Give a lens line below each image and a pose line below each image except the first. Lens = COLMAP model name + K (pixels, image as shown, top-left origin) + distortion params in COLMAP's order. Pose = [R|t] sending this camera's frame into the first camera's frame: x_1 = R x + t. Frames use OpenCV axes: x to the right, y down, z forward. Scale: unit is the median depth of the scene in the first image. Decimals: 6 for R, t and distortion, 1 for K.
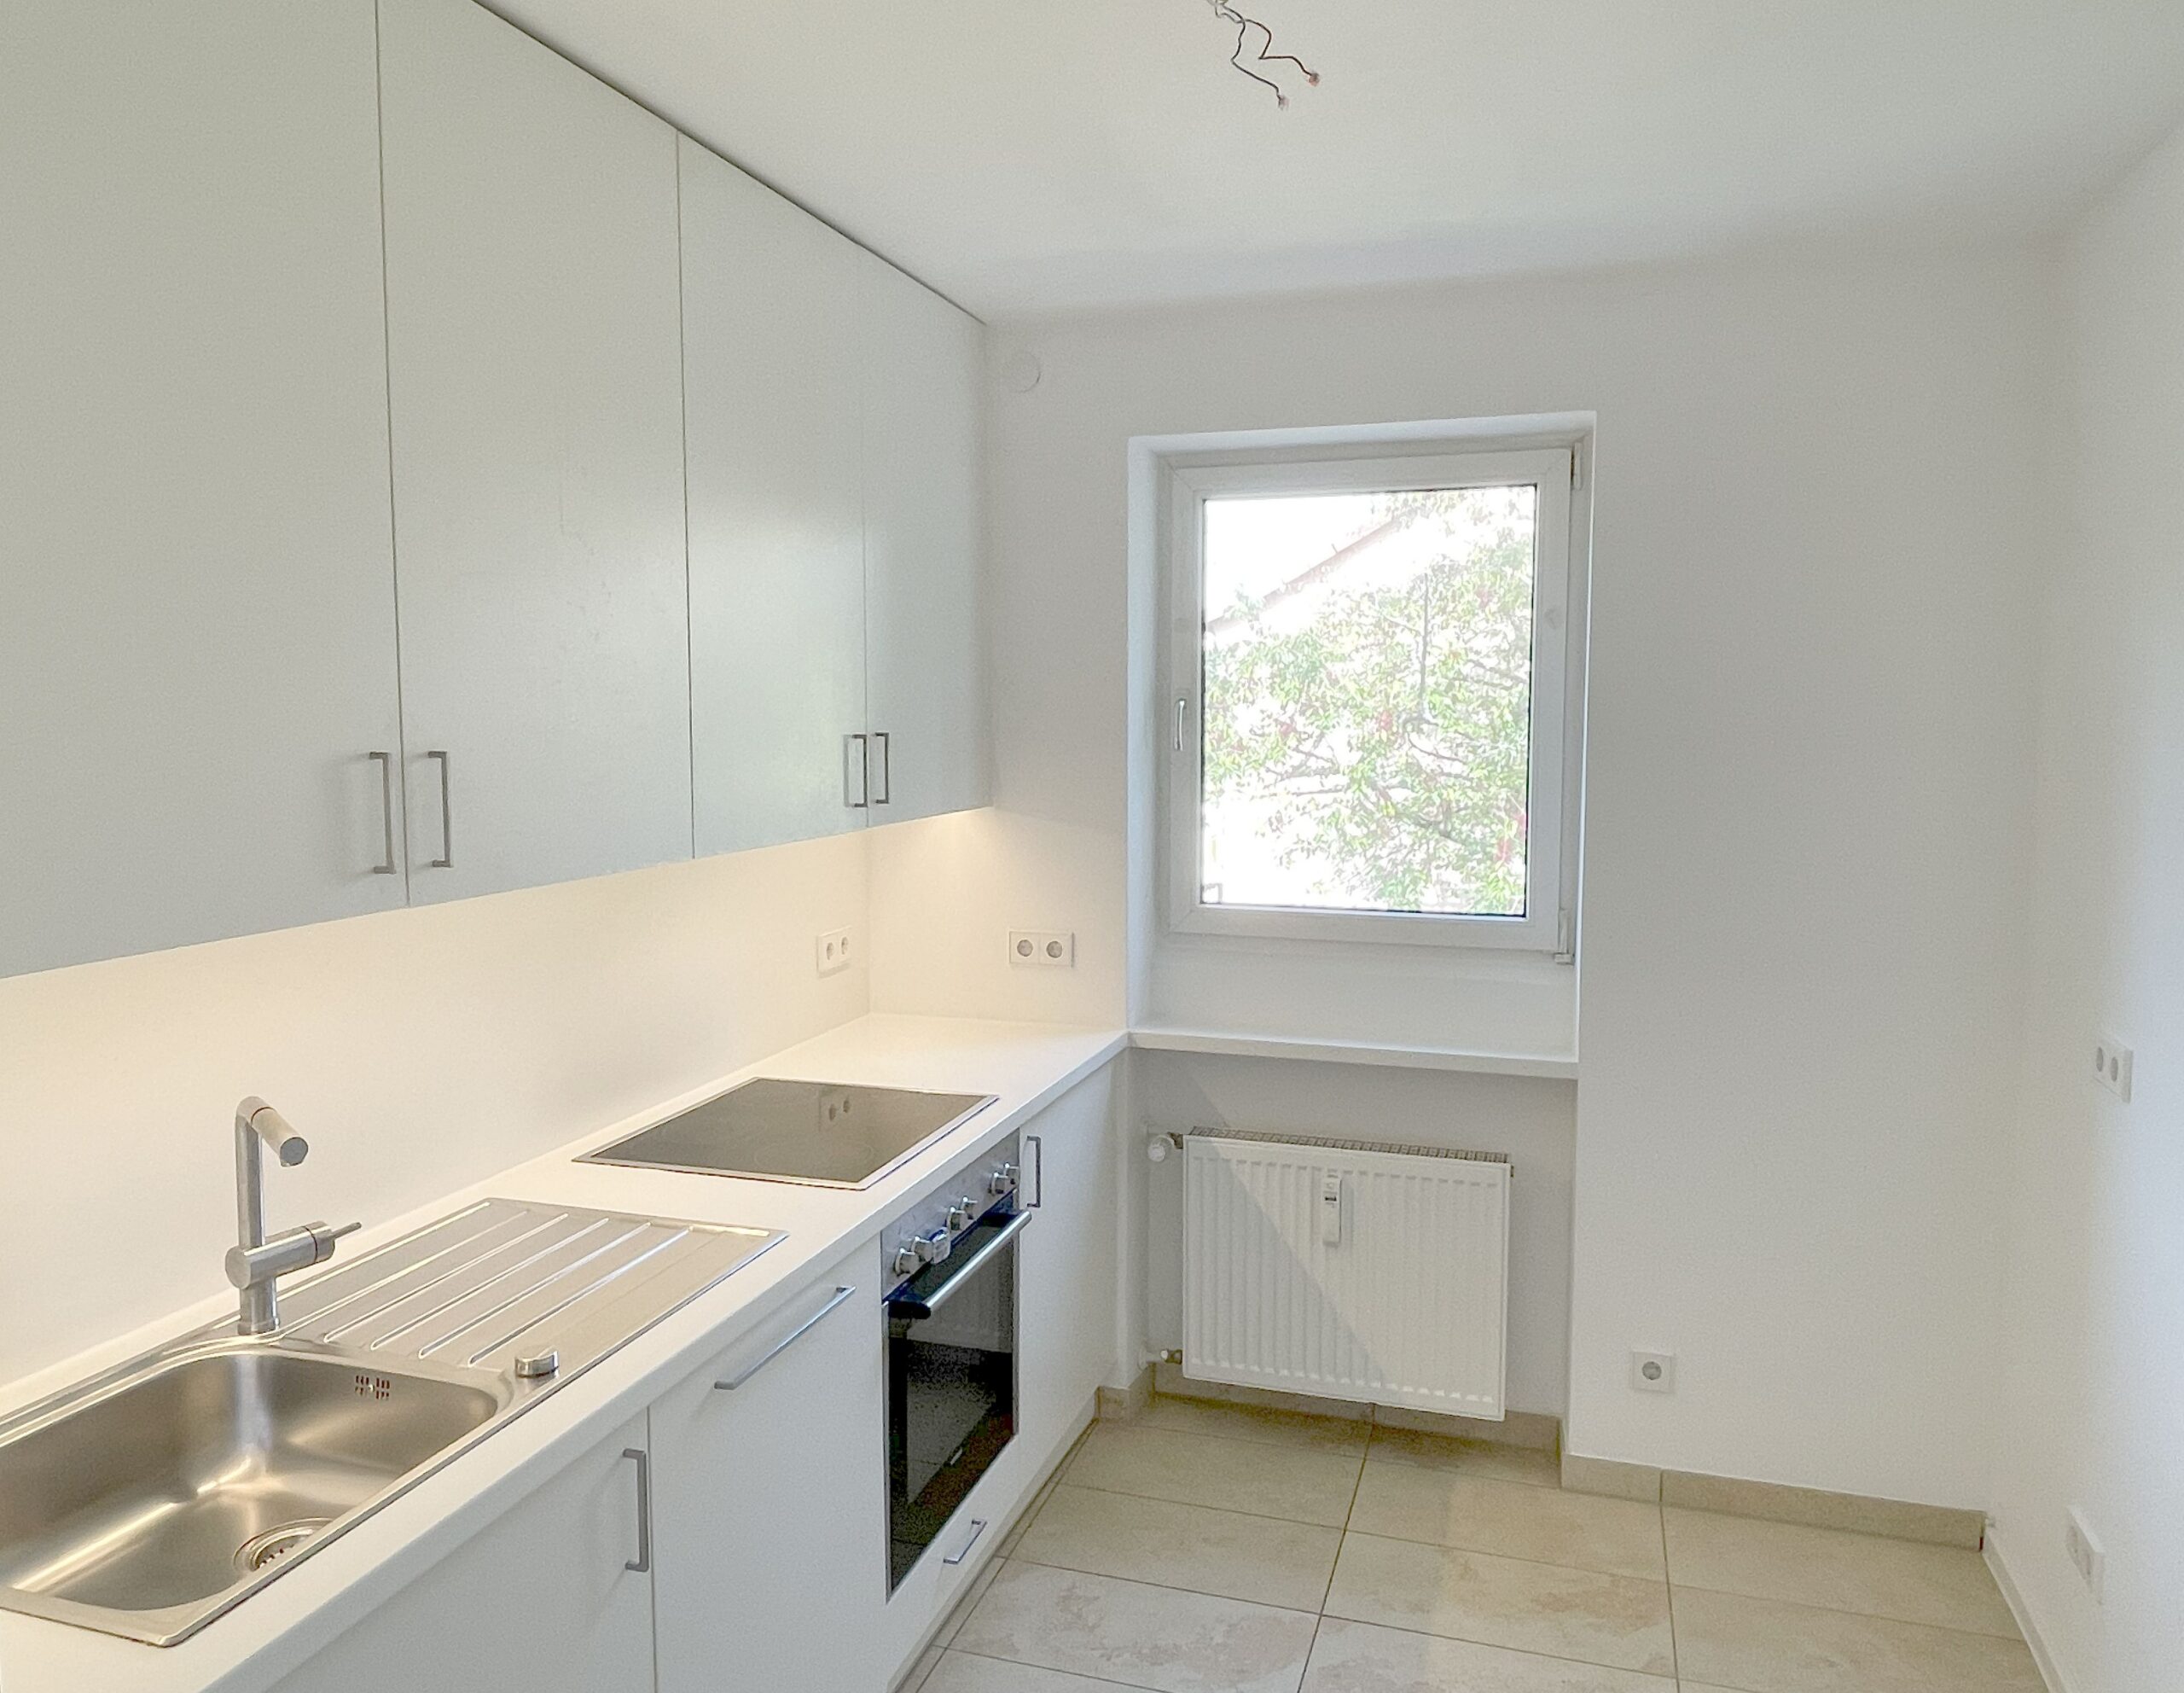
lens RADIAL K [[1553.4, 0, 1092.7], [0, 1553.4, 843.7], [0, 0, 1]] dist [0.000434, 0.000147]
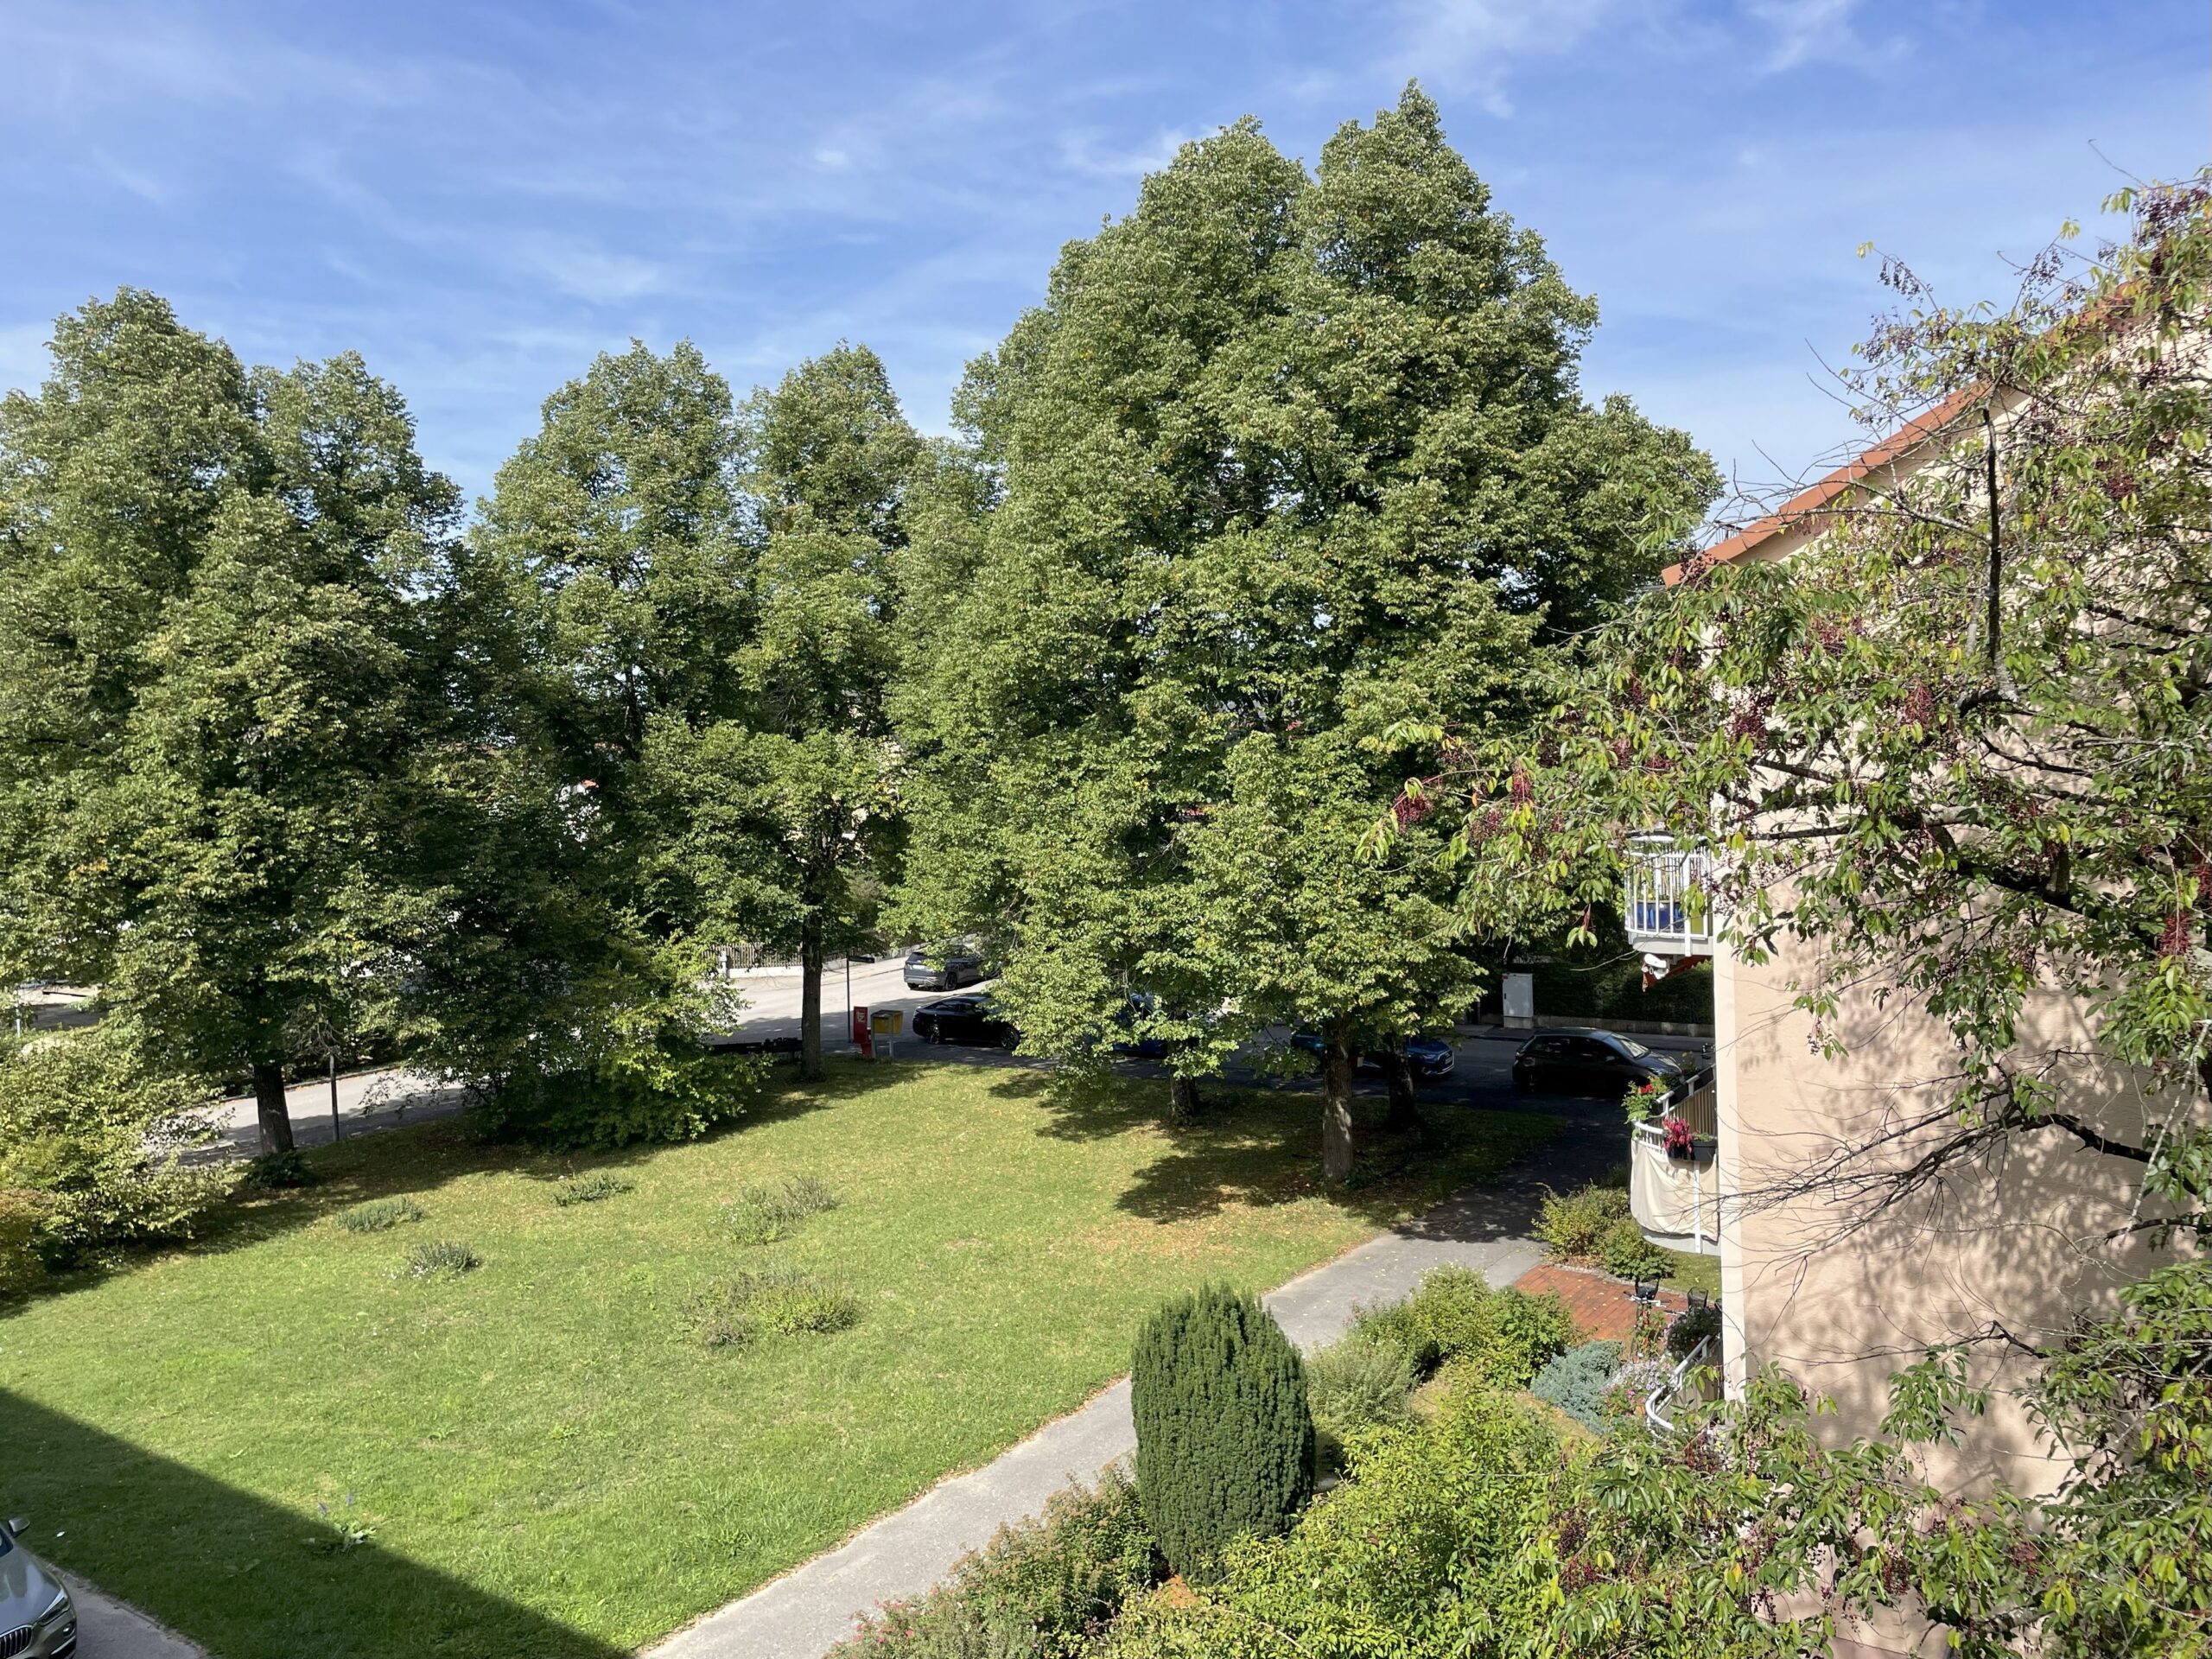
lens RADIAL K [[1660.6, 0, 1103.1], [0, 1660.6, 833.5], [0, 0, 1]] dist [-0.001086, -0.004161]
pose [[0.952365, -0.023900, -0.304021, 0.077341], [0.014070, 0.999306, -0.034484, -0.014670], [0.304635, 0.028564, 0.952041, 0.303395]]
